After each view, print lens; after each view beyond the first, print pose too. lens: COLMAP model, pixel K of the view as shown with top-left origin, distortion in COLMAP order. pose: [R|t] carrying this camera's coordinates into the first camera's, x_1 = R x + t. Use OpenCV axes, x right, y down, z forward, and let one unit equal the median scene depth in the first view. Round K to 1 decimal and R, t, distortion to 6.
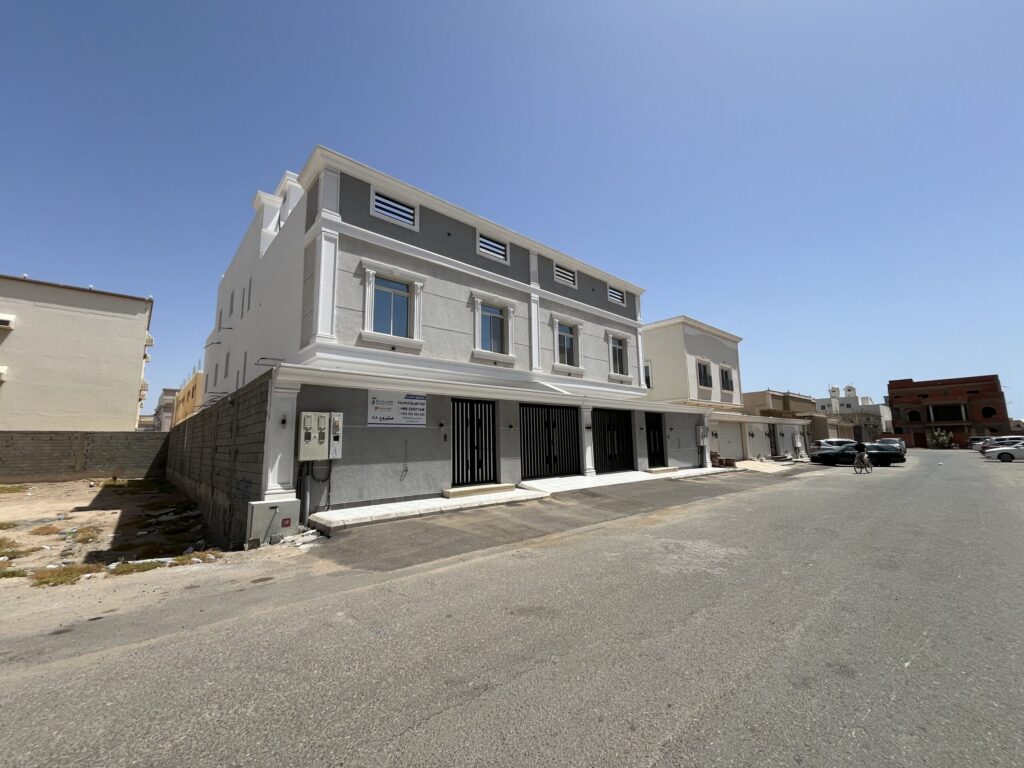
lens RADIAL K [[415.9, 0, 510.6], [0, 415.9, 382.7], [0, 0, 1]] dist [-0.001264, 0.000117]
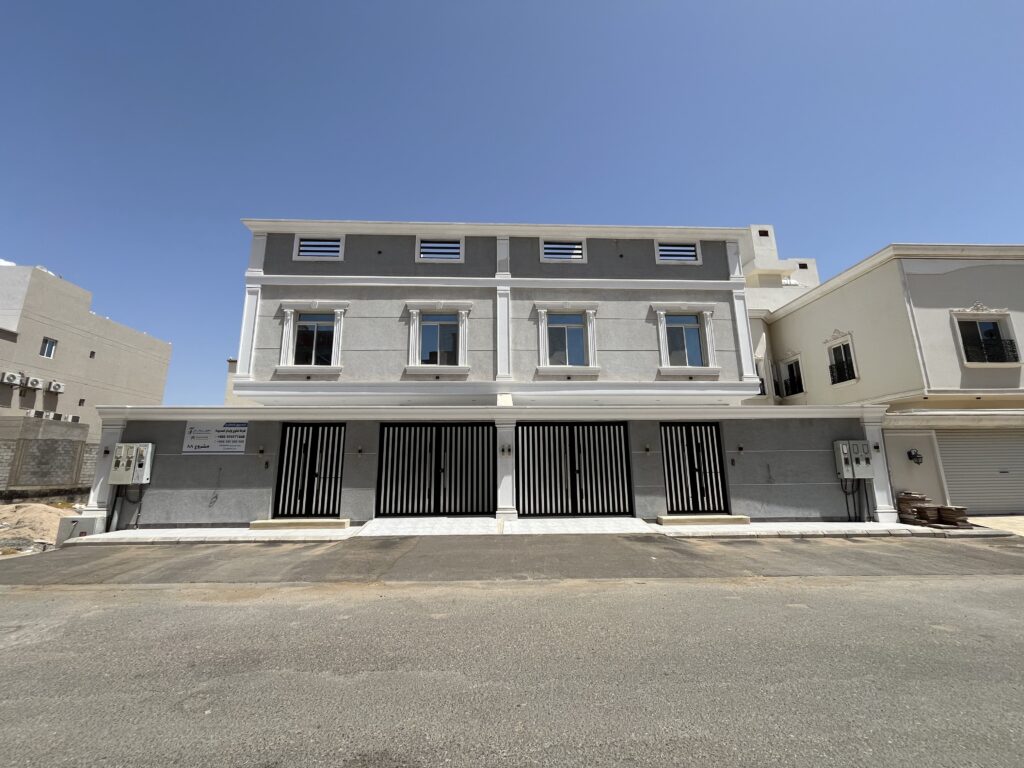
lens RADIAL K [[415.9, 0, 510.6], [0, 415.9, 382.7], [0, 0, 1]] dist [-0.001264, 0.000117]
pose [[0.768079, -0.119768, -0.629055, 0.780675], [0.085859, 0.992745, -0.084178, 0.063061], [0.634573, 0.010645, 0.772790, 0.528024]]
